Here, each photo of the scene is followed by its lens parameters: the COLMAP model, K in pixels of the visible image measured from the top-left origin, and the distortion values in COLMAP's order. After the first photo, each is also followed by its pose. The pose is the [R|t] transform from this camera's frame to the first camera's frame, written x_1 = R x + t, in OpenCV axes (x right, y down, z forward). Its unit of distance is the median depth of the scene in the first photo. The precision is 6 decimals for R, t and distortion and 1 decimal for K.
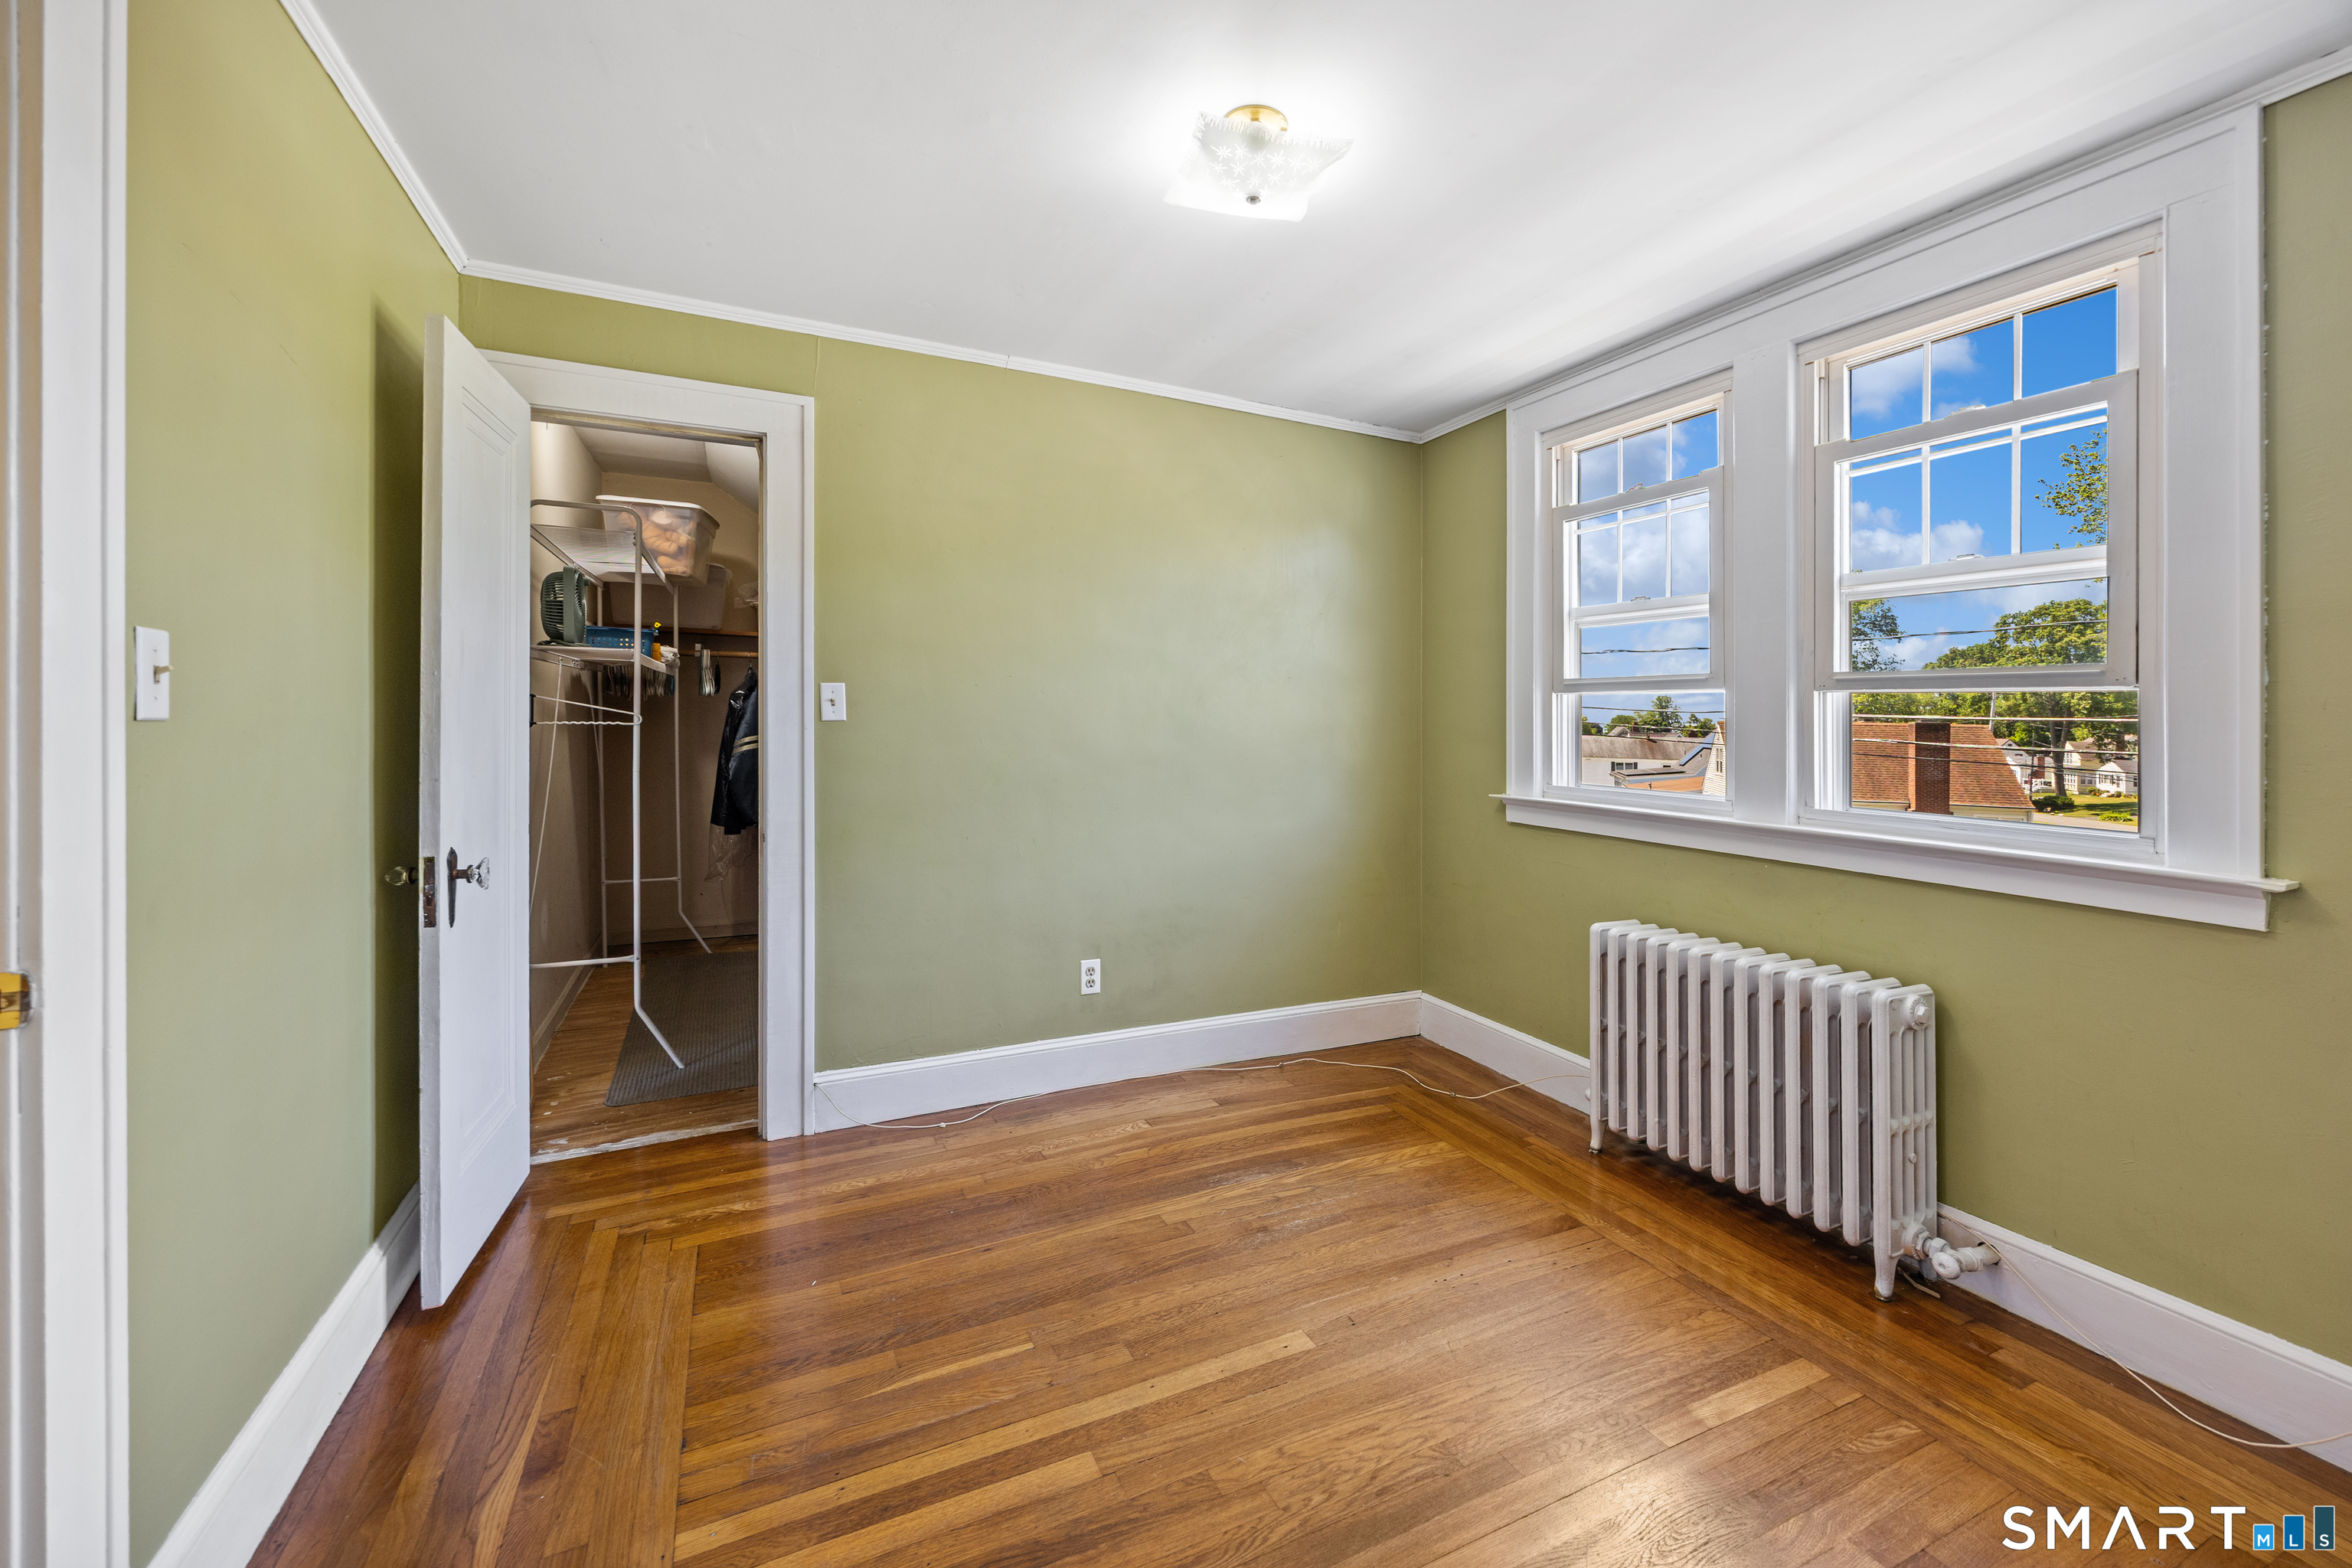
lens RADIAL K [[943.8, 0, 1179.2], [0, 943.8, 725.9], [0, 0, 1]] dist [0.000129, 0.000017]
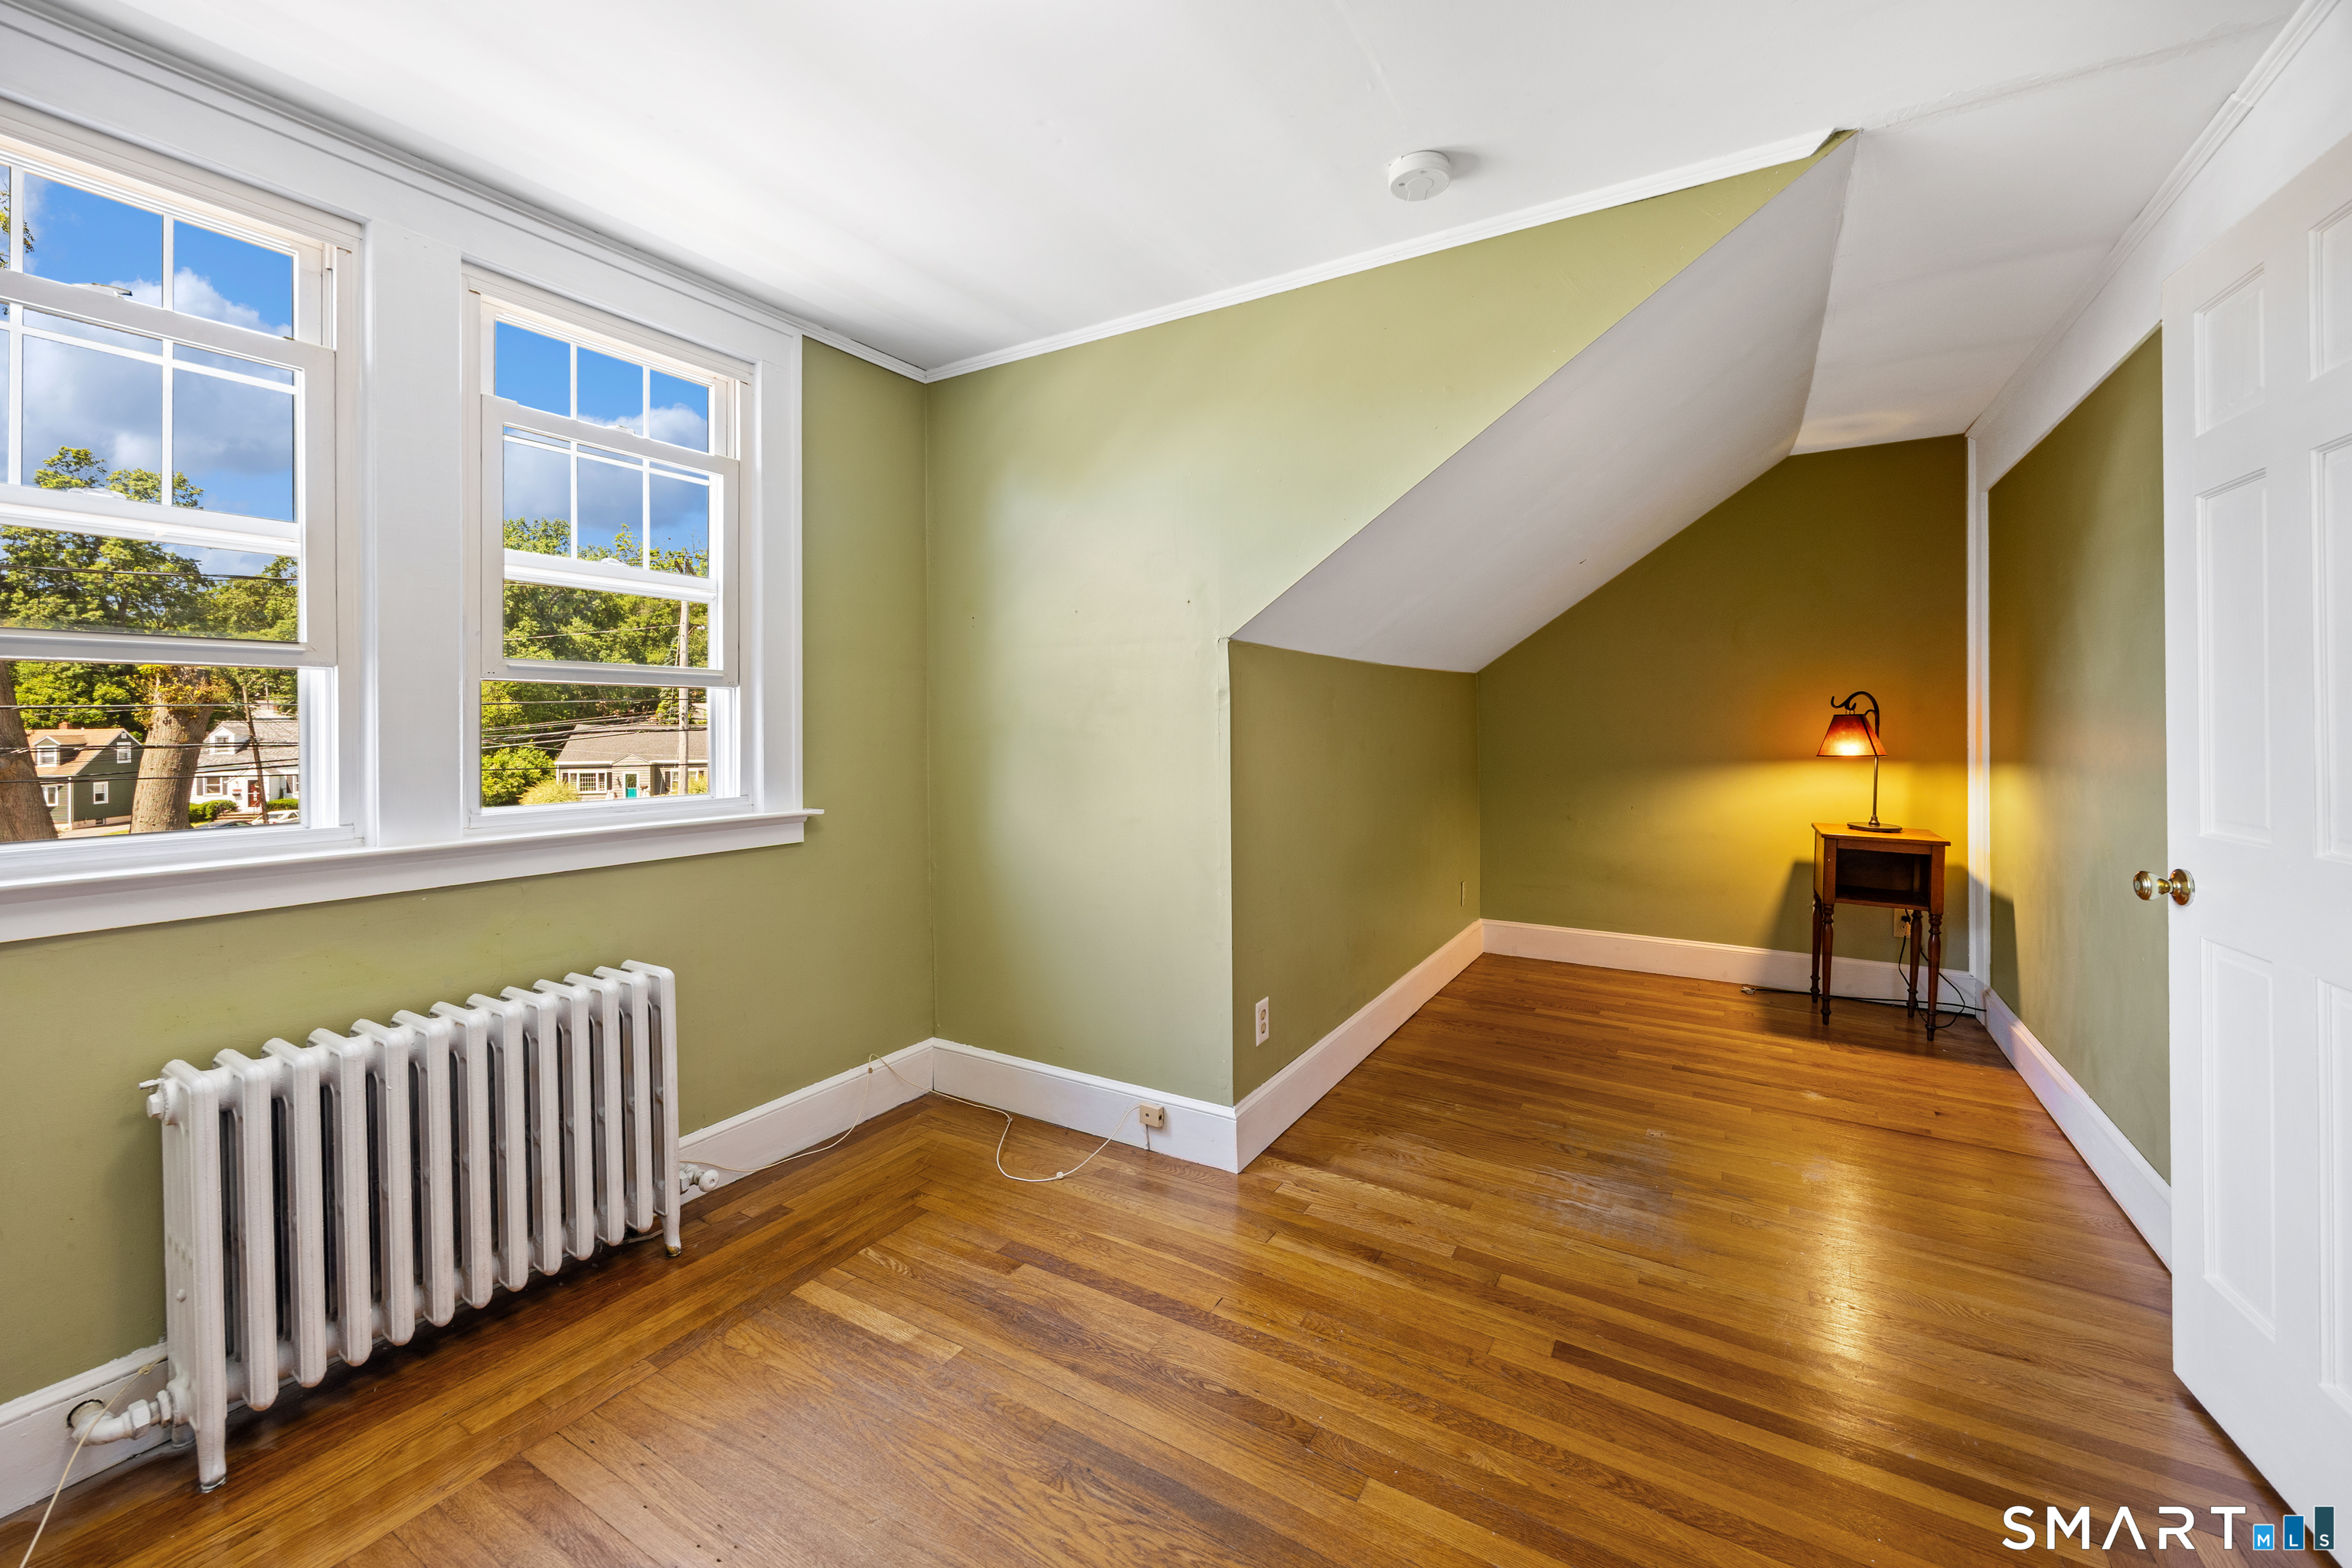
lens RADIAL K [[932.4, 0, 1177.8], [0, 932.4, 704.7], [0, 0, 1]] dist [0.000433, 0.000109]
pose [[-0.554622, 0.001552, 0.832101, -0.504545], [0.001039, 0.999999, -0.001173, -0.014530], [-0.832102, 0.000214, -0.554622, 1.249257]]
